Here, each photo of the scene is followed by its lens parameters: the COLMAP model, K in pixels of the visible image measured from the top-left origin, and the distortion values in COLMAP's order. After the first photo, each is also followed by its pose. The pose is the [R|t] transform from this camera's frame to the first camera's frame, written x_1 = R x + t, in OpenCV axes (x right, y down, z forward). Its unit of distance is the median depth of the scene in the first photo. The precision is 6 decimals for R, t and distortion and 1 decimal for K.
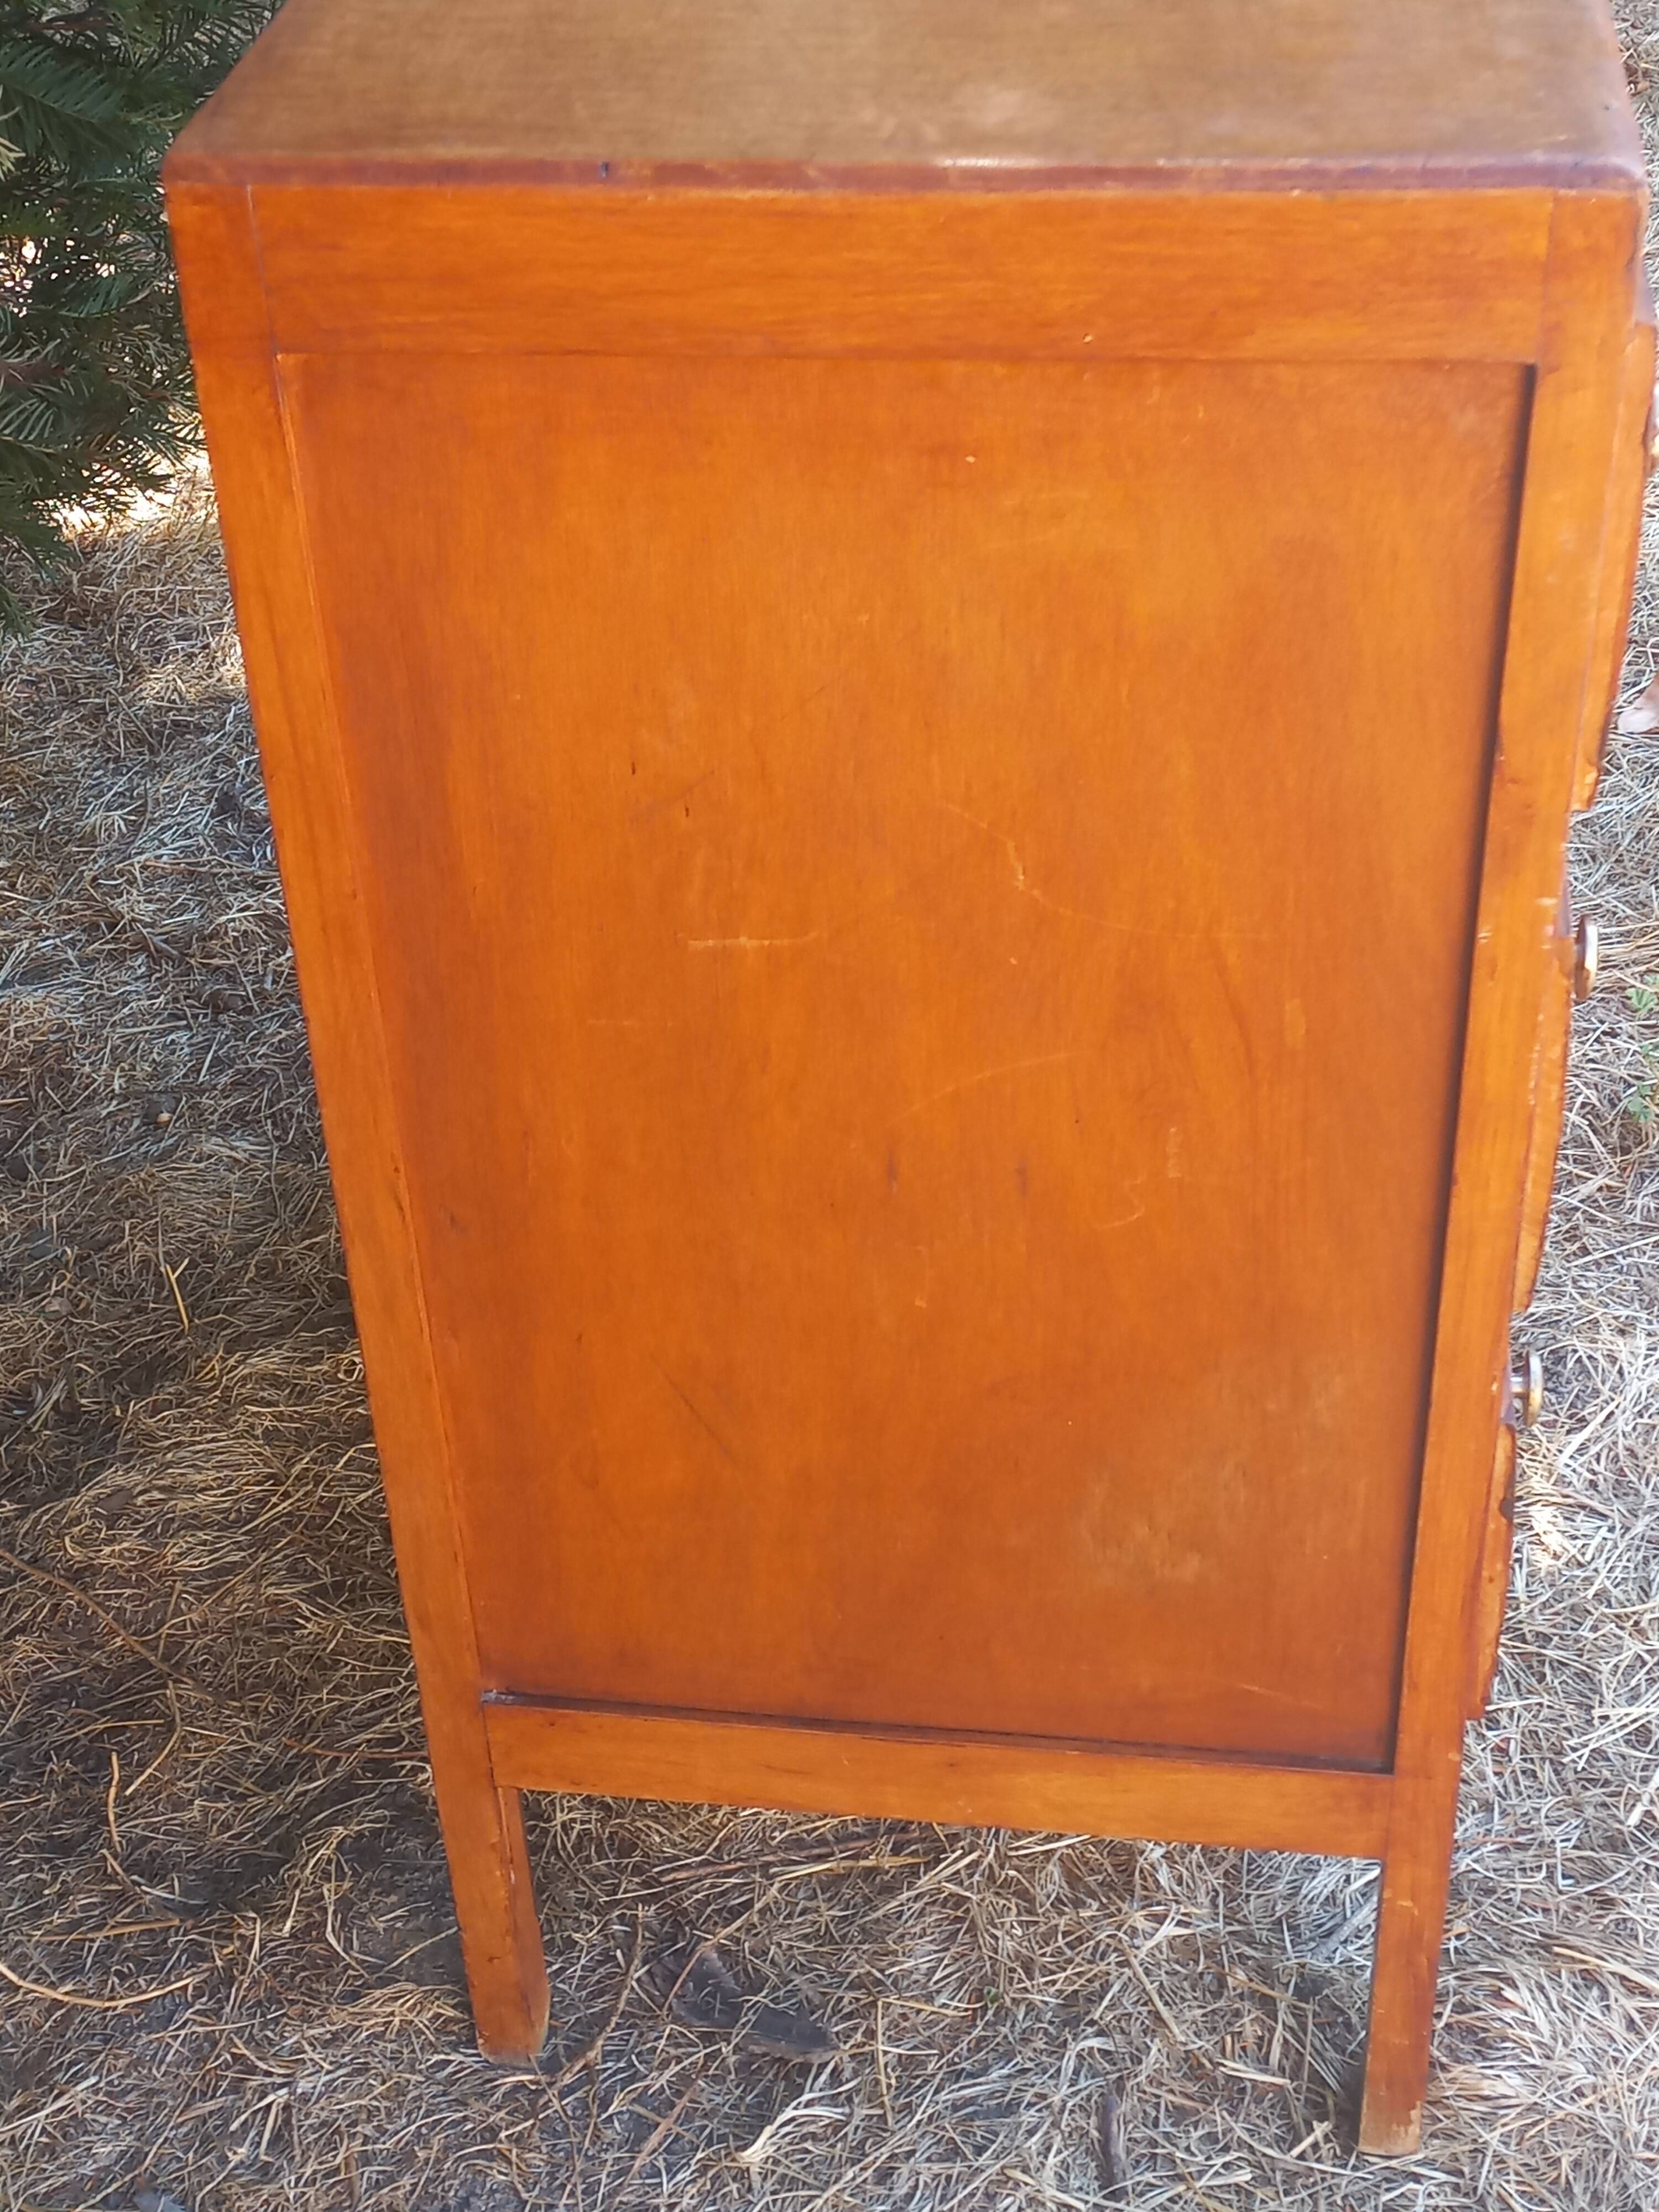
lens RADIAL K [[3172.7, 0, 839.5], [0, 3172.7, 1104.2], [0, 0, 1]] dist [0.107924, -0.166938]
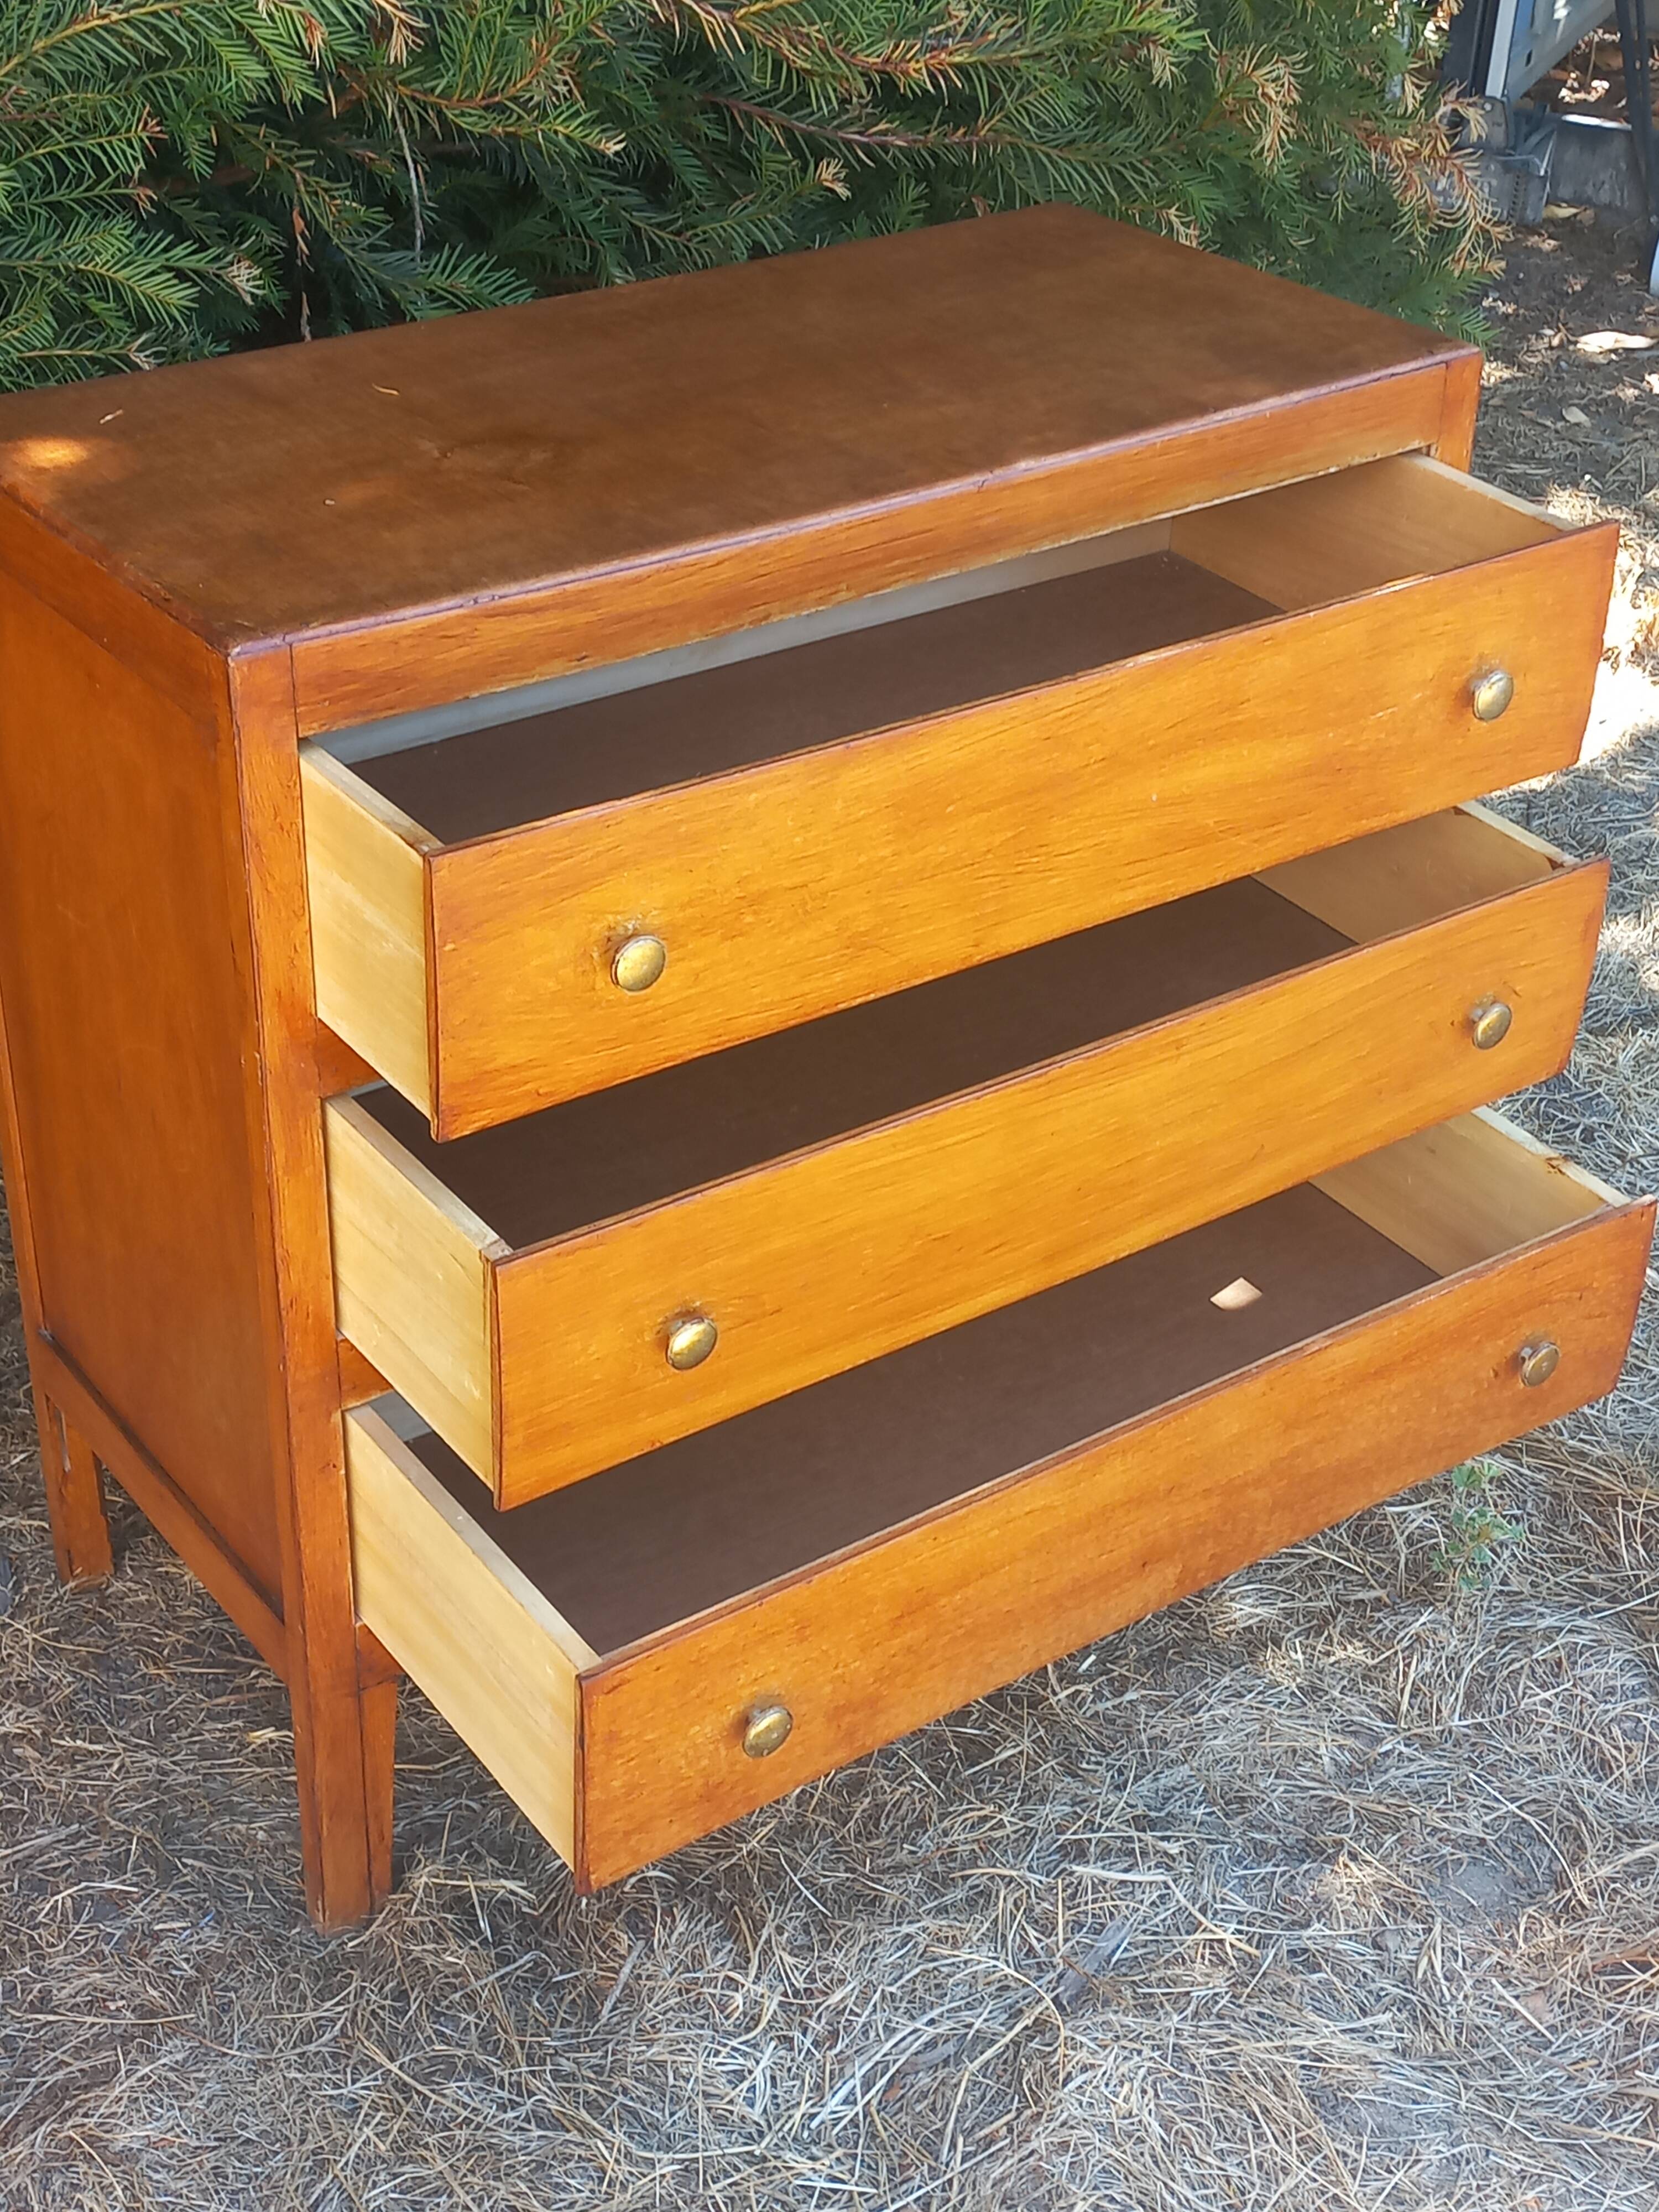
lens RADIAL K [[3172.7, 0, 839.5], [0, 3172.7, 1104.2], [0, 0, 1]] dist [0.107924, -0.166938]
pose [[0.673386, 0.420878, -0.607793, 1.403551], [-0.479733, 0.874296, 0.073916, -0.300414], [0.562501, 0.241804, 0.790648, -0.154428]]
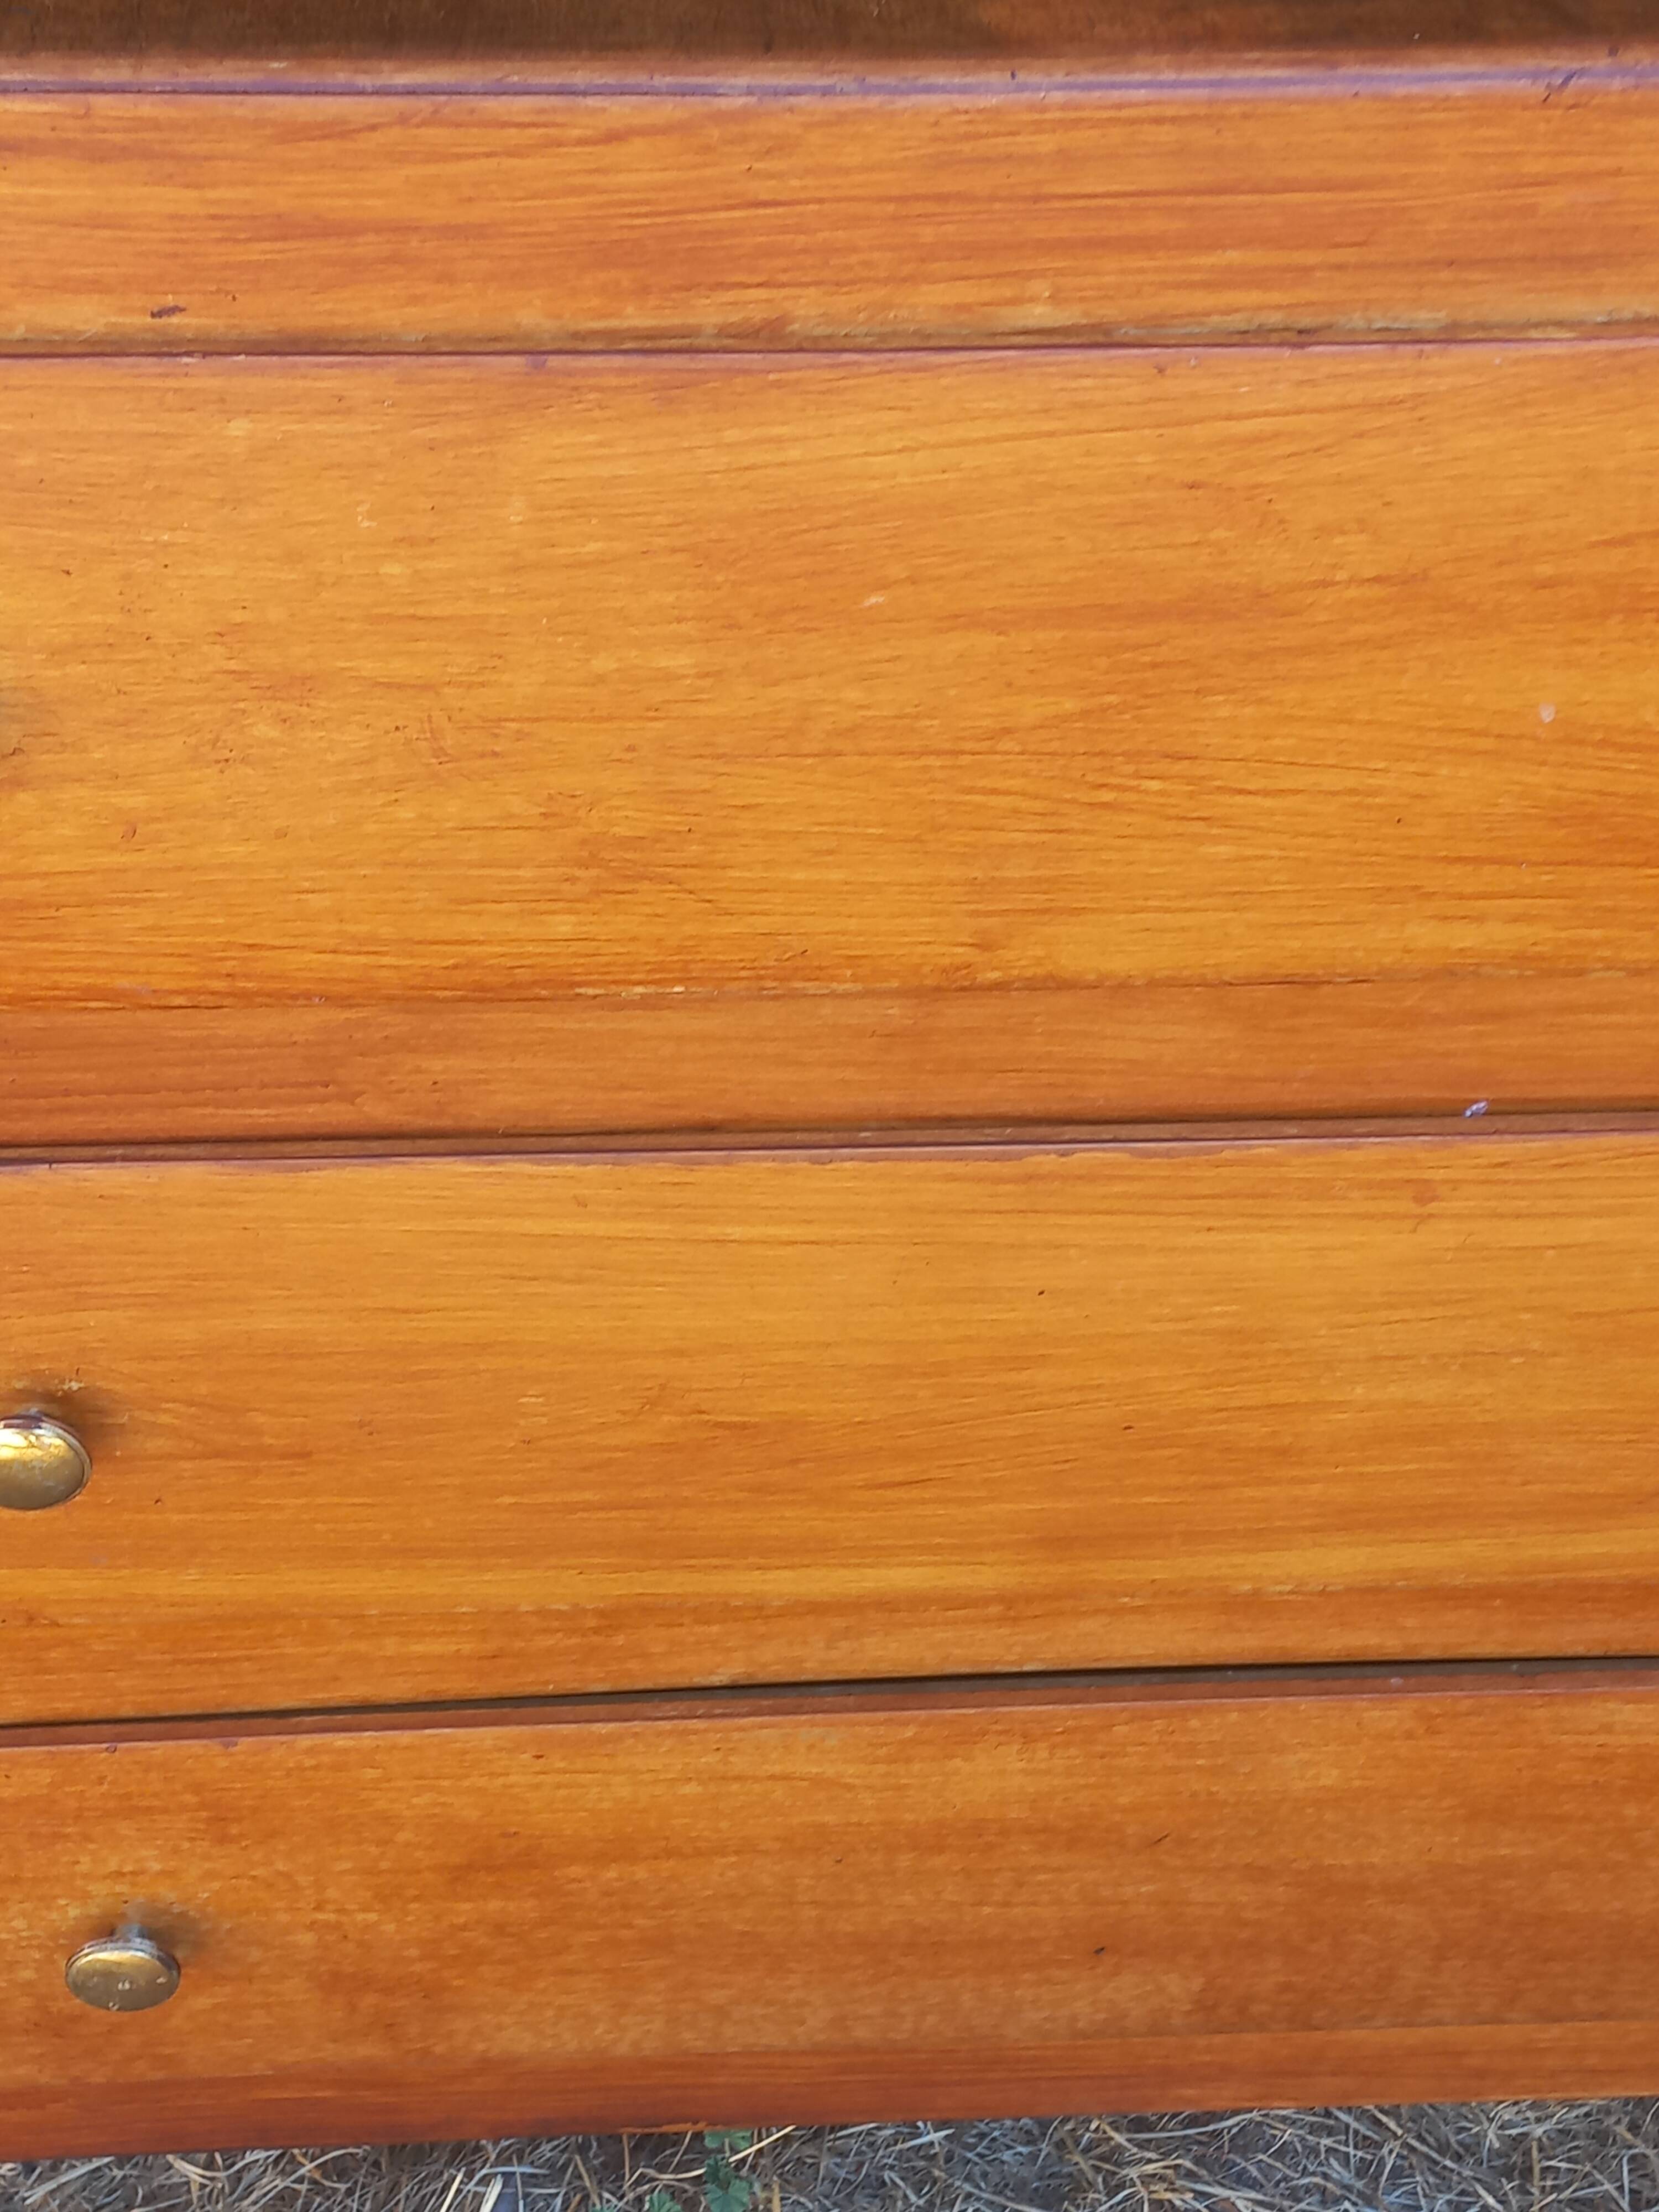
lens RADIAL K [[3177.4, 0, 835.2], [0, 3177.4, 1097.1], [0, 0, 1]] dist [0.102737, -0.128057]
pose [[0.163562, 0.654392, -0.738253, 0.794519], [-0.610987, 0.654733, 0.444994, -0.563129], [0.774560, 0.378279, 0.506915, 0.845268]]
